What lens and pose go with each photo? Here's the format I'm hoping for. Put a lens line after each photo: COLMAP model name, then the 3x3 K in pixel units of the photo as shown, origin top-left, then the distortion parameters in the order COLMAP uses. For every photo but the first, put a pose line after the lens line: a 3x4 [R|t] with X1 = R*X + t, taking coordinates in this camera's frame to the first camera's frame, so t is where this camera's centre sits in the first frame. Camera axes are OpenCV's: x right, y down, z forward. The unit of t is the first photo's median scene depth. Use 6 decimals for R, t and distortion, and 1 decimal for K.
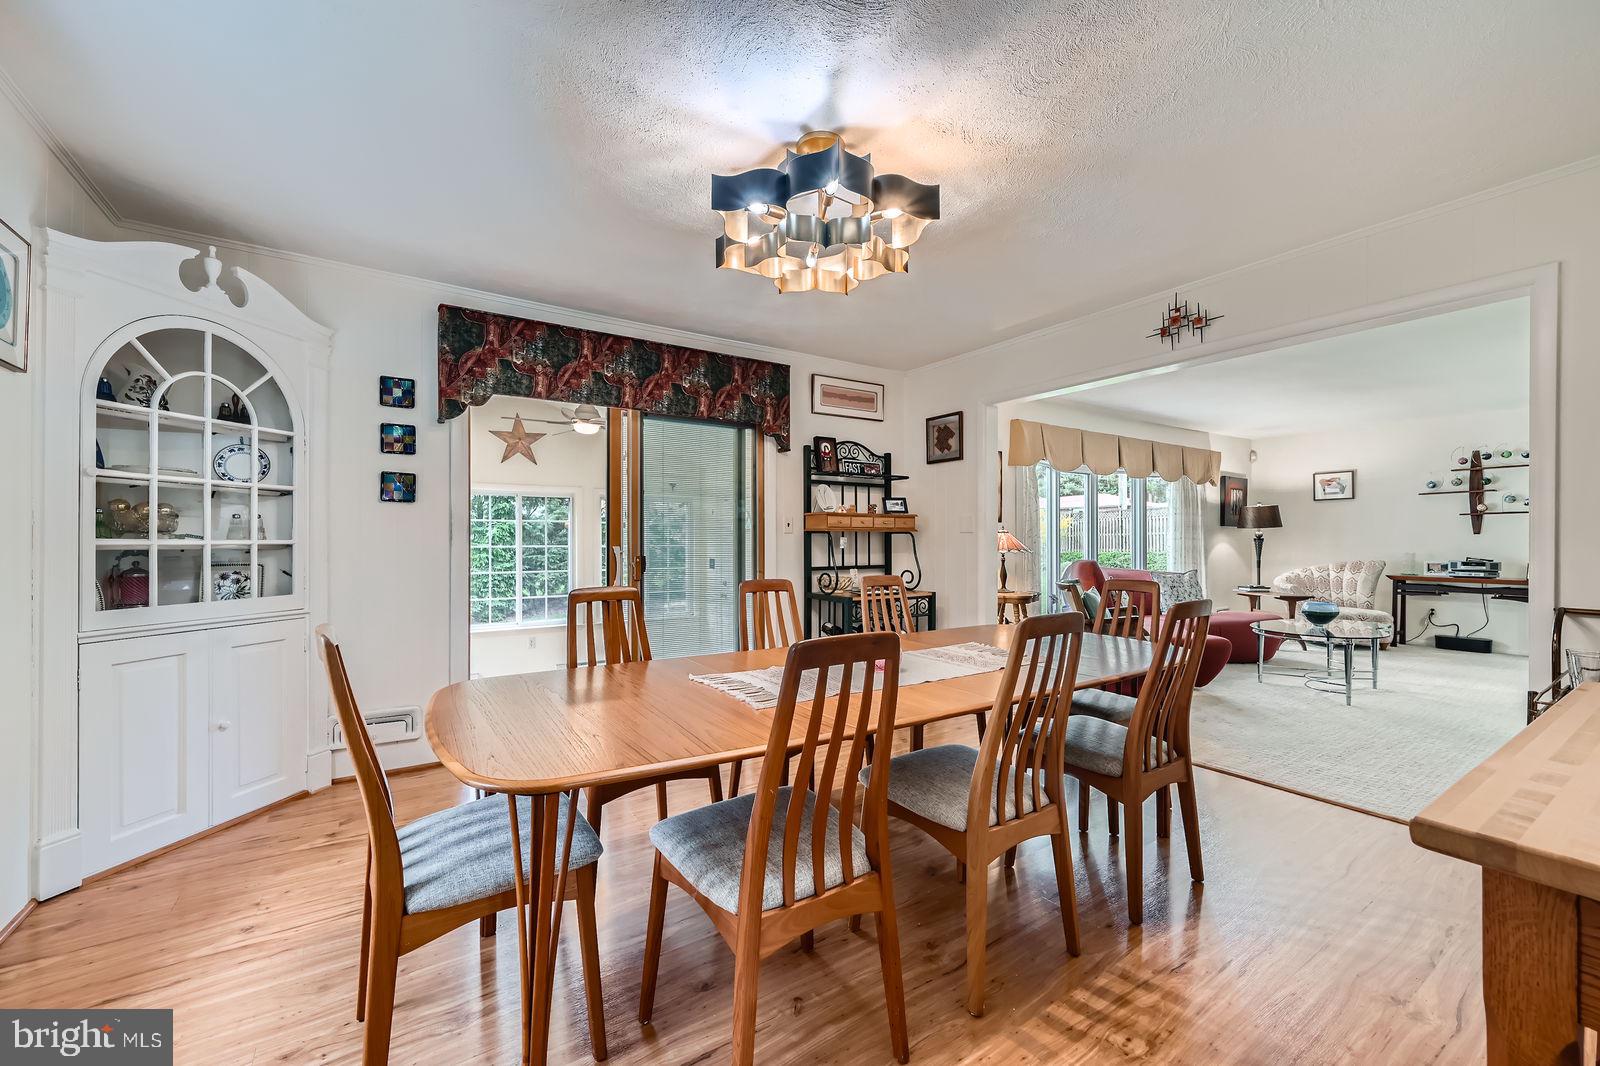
lens RADIAL K [[632.8, 0, 797.7], [0, 632.8, 536.9], [0, 0, 1]] dist [-0.000097, -0.000020]
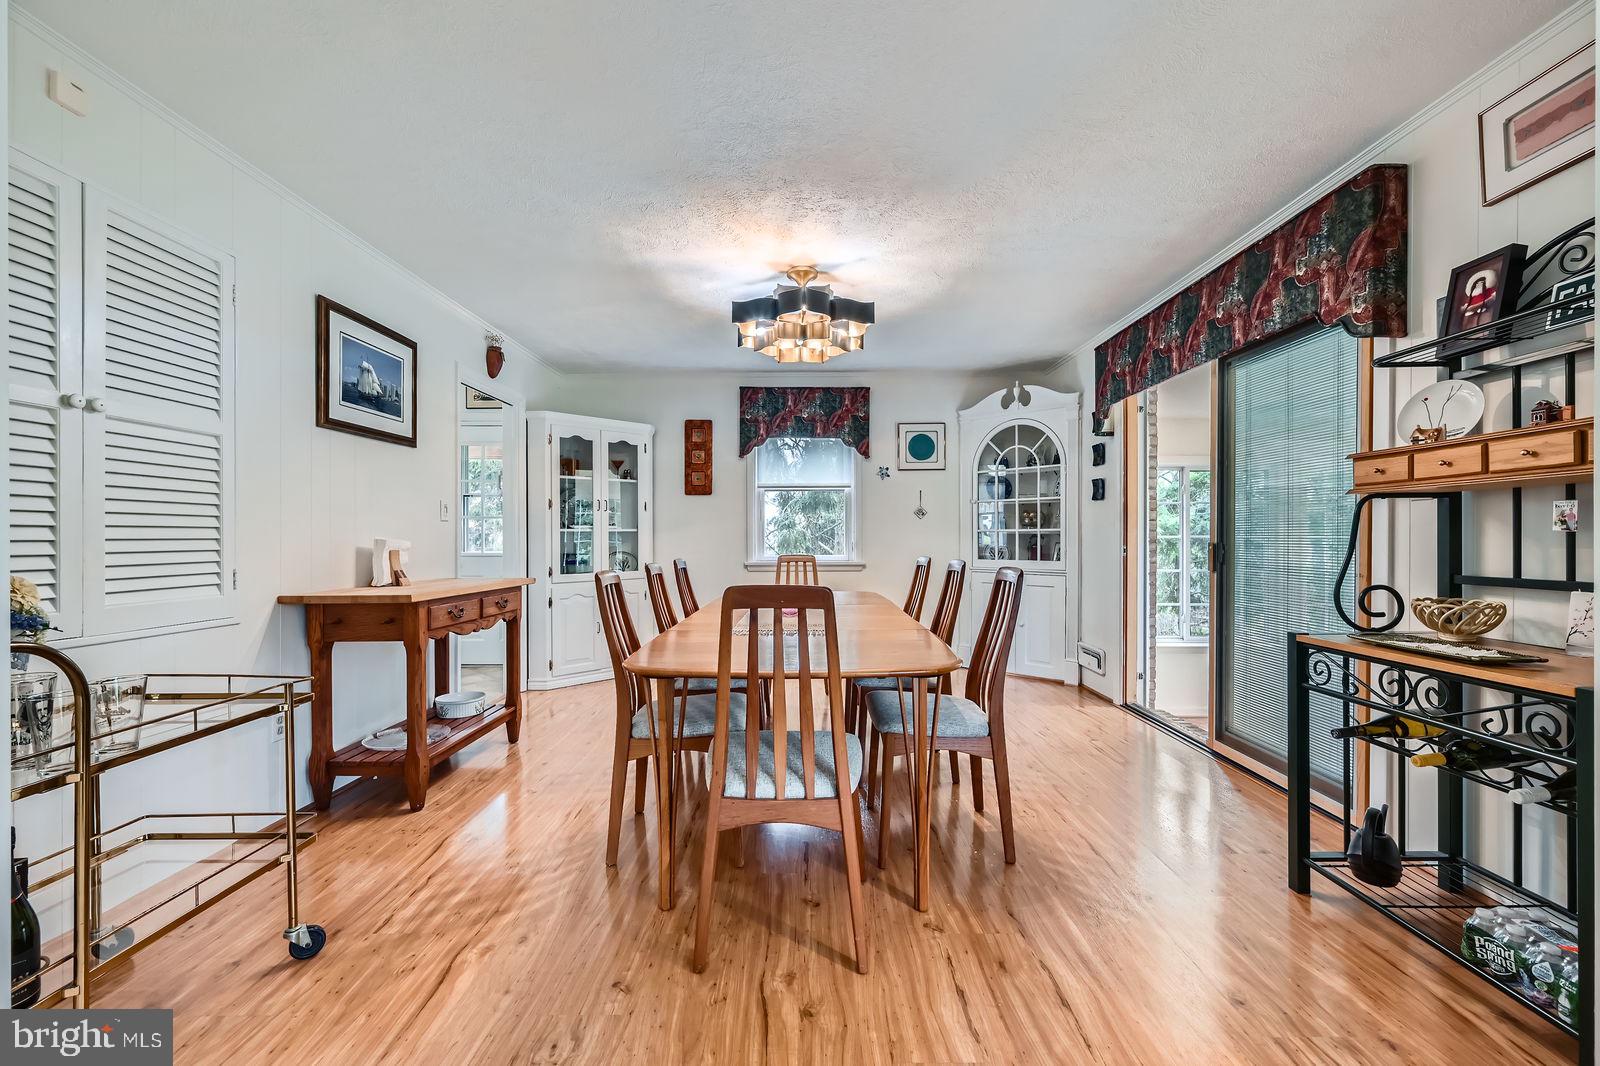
lens RADIAL K [[647.5, 0, 802.2], [0, 647.5, 540.2], [0, 0, 1]] dist [0.000375, 0.000004]
pose [[-0.555892, 0.000928, -0.831254, 0.425431], [0.003634, 0.999993, -0.001314, 0.014834], [0.831246, -0.003752, -0.555892, 0.587212]]
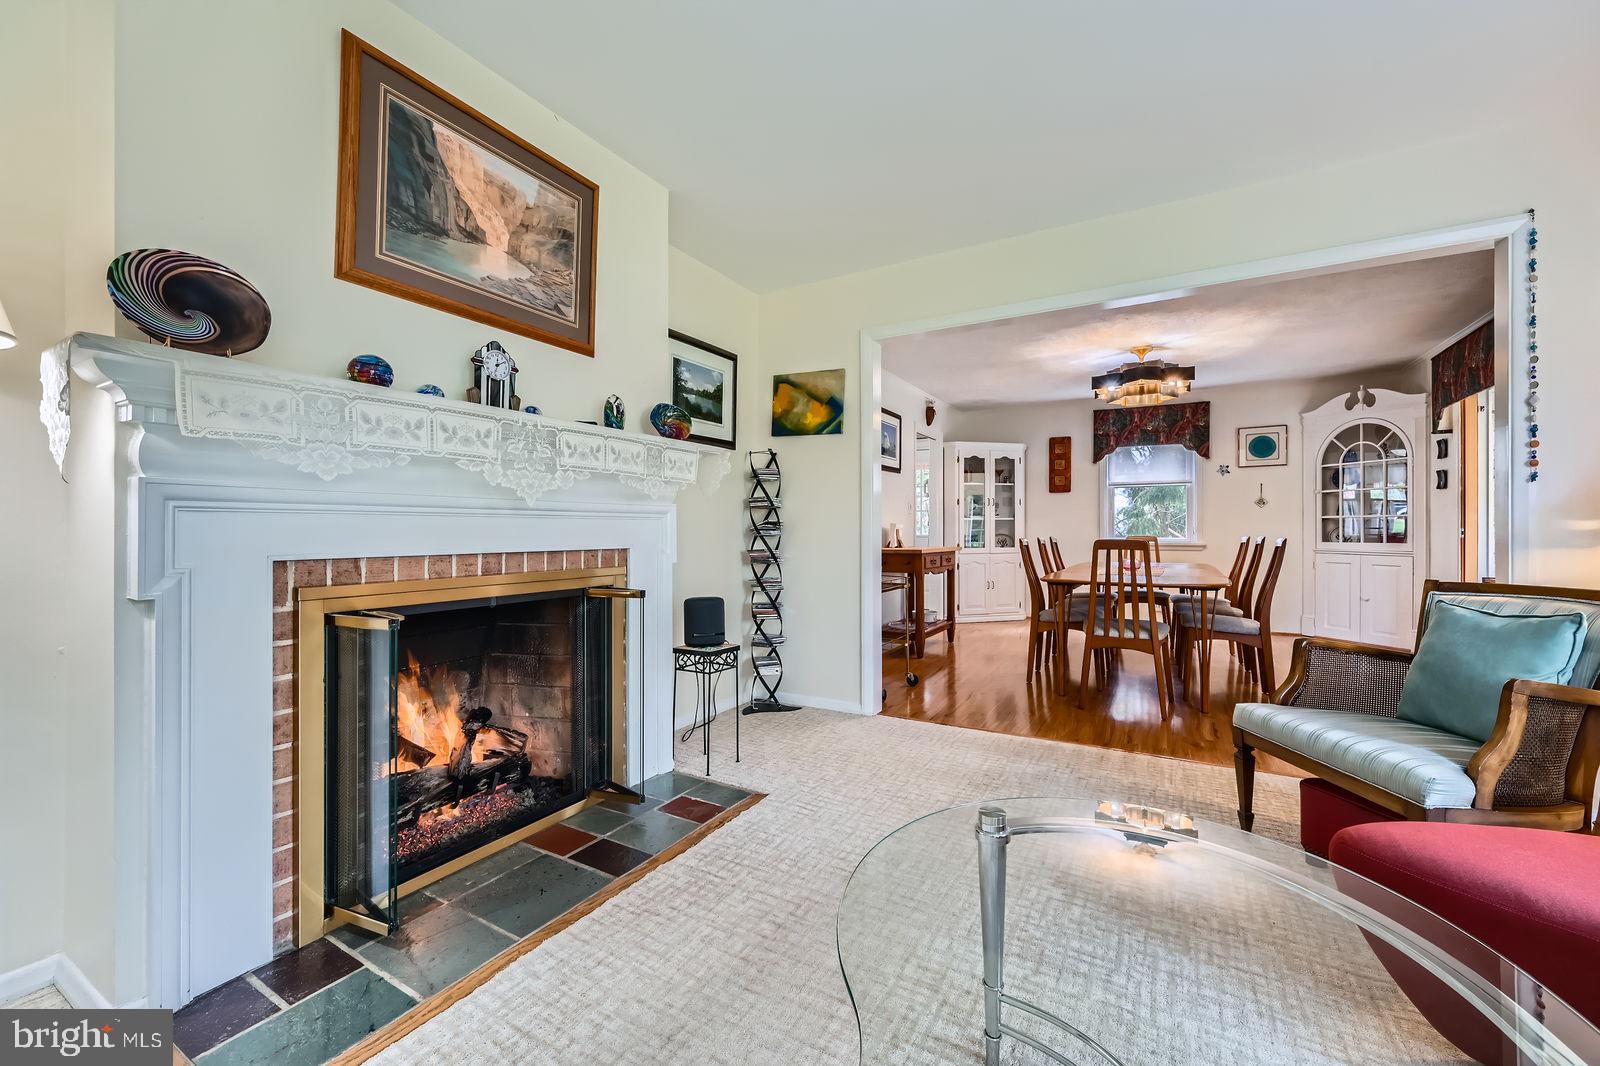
lens RADIAL K [[638.3, 0, 795.9], [0, 638.3, 527.9], [0, 0, 1]] dist [-0.000239, -0.000233]
pose [[-0.896283, -0.003376, -0.443470, 0.708833], [0.000219, 0.999968, -0.008056, 0.025399], [0.443483, -0.007317, -0.896253, 0.802864]]
